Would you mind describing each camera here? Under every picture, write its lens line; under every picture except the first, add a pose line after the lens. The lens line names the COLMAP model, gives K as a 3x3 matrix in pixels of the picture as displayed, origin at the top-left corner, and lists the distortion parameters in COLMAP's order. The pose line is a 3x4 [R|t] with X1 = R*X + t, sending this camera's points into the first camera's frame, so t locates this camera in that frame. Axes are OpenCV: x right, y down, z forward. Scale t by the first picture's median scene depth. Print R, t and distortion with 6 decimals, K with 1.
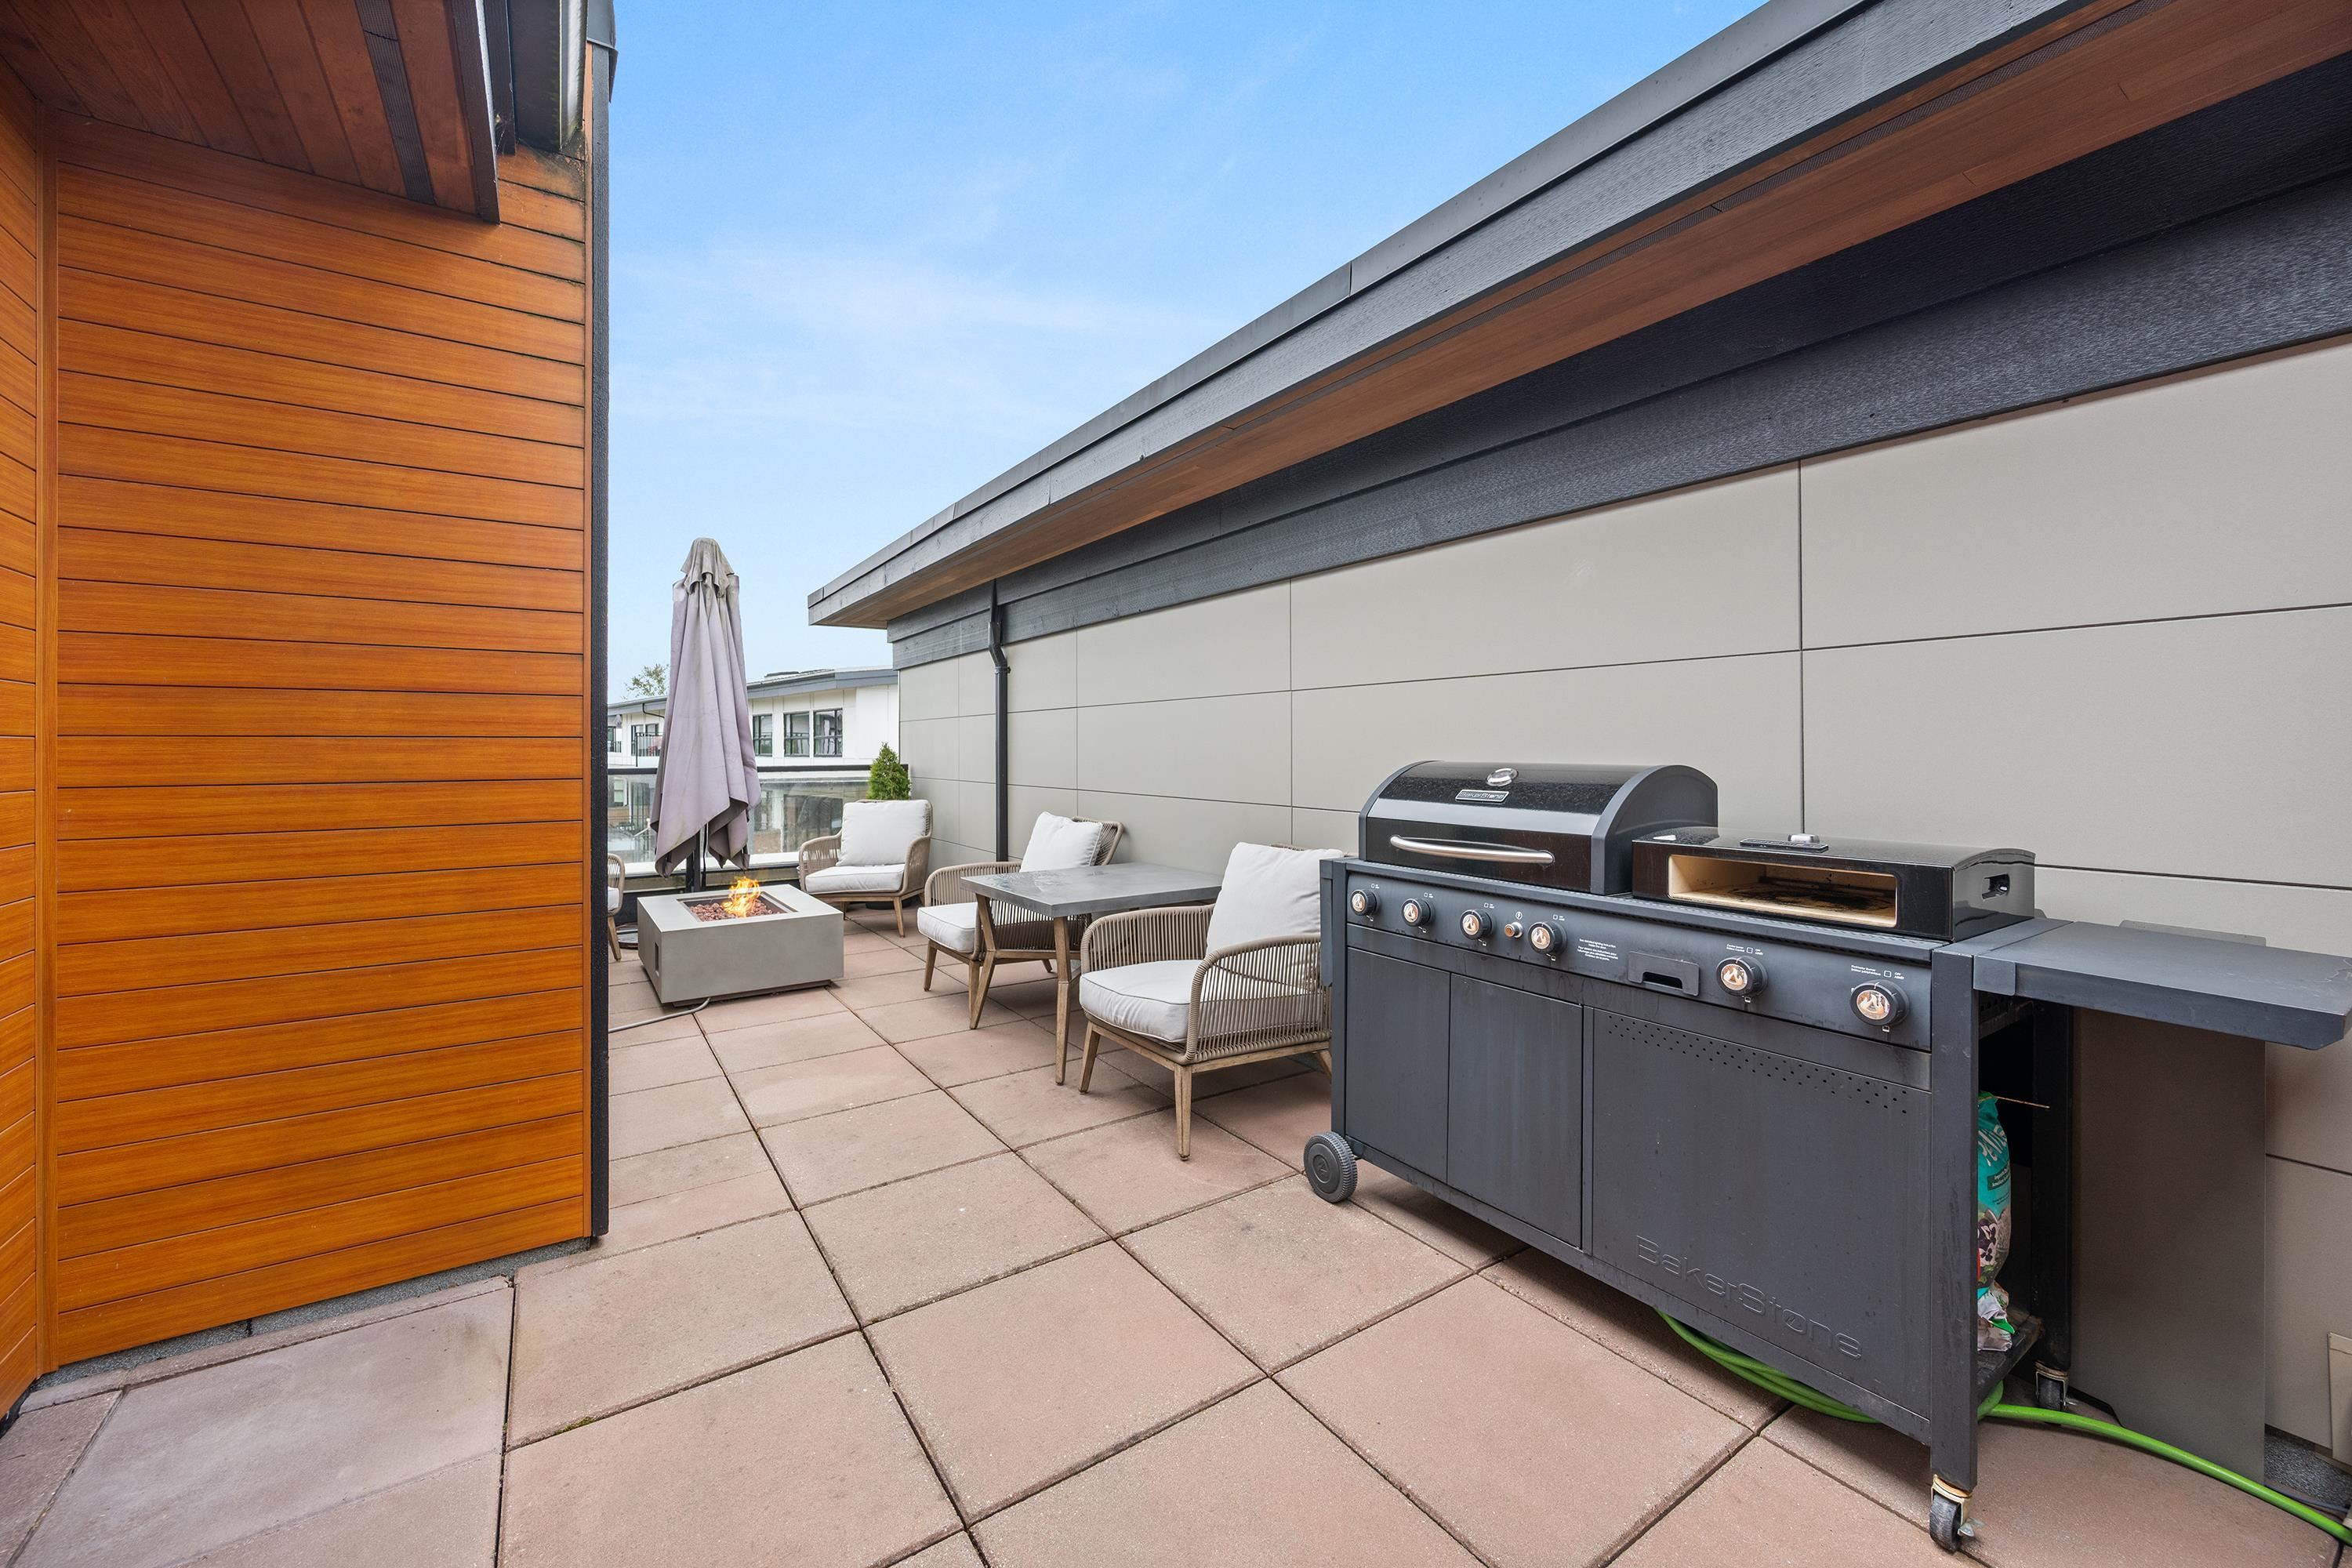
lens RADIAL K [[918.2, 0, 1182.9], [0, 918.2, 730.4], [0, 0, 1]] dist [0.000791, -0.000009]
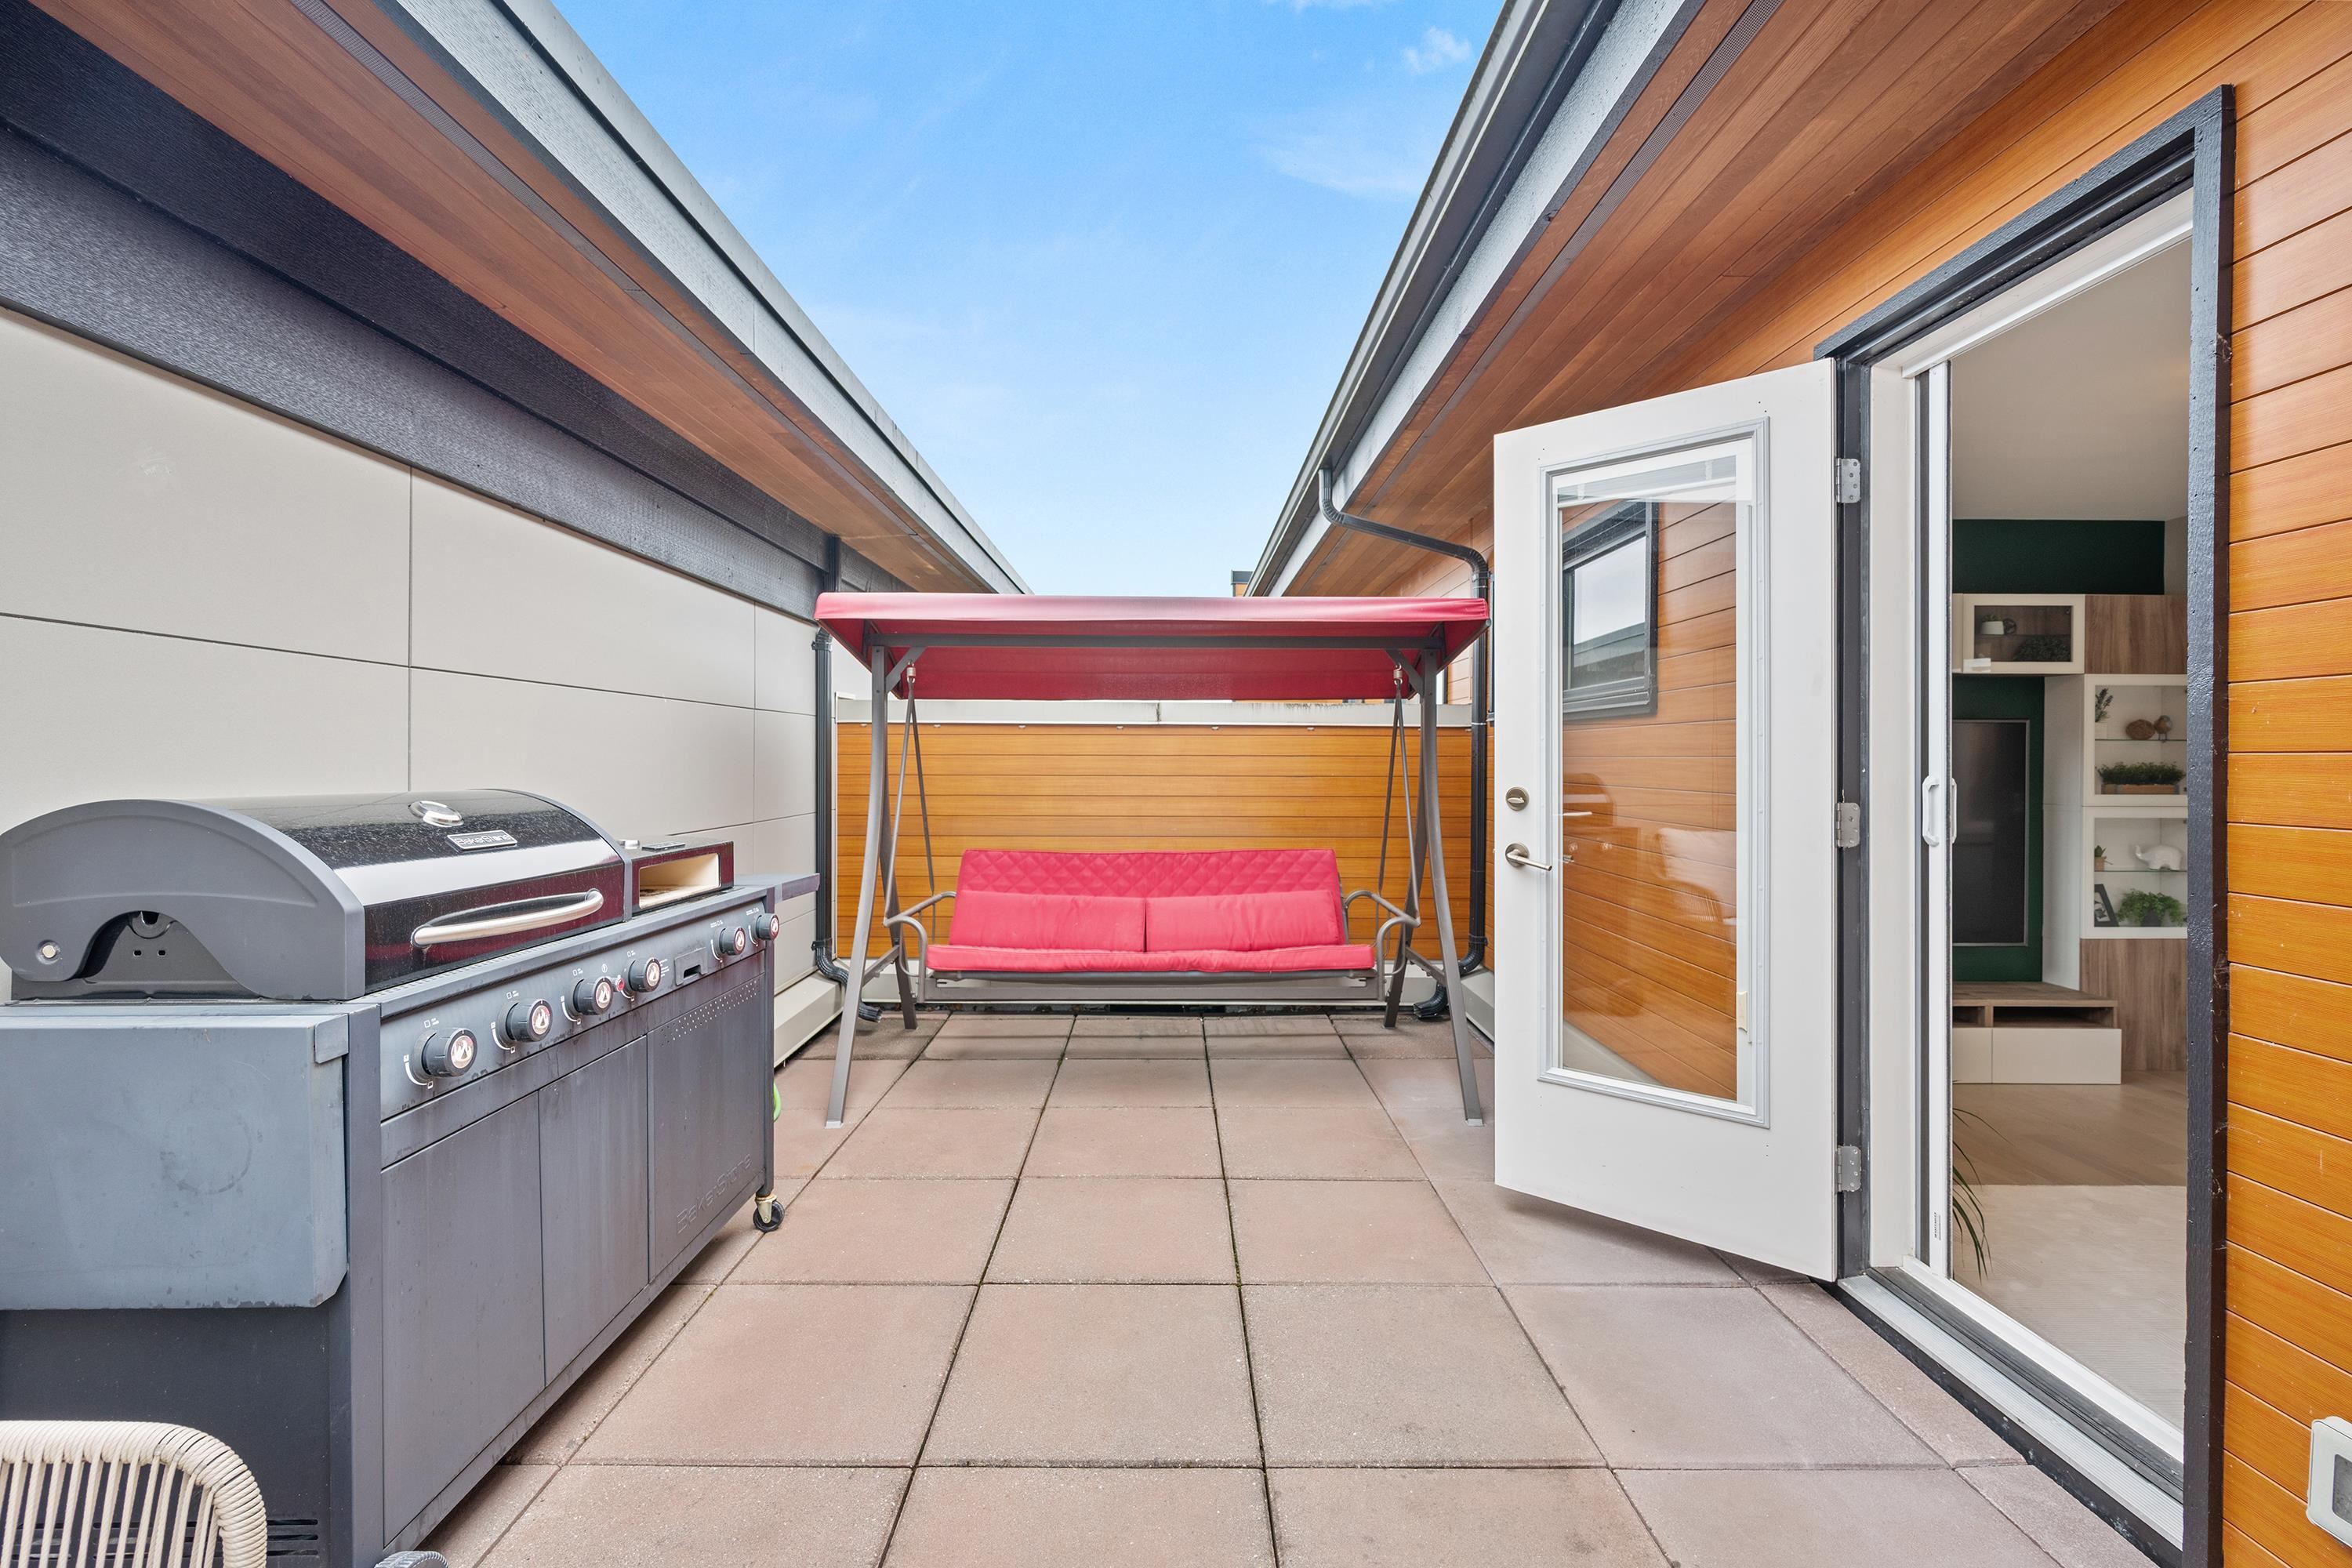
lens RADIAL K [[1013.7, 0, 1172.3], [0, 1013.7, 763.3], [0, 0, 1]] dist [-0.000839, -0.000209]
pose [[-0.831415, 0.003431, 0.555642, -0.221967], [-0.008404, 0.999789, -0.018748, 0.009753], [-0.555589, -0.020256, -0.831211, 0.562409]]
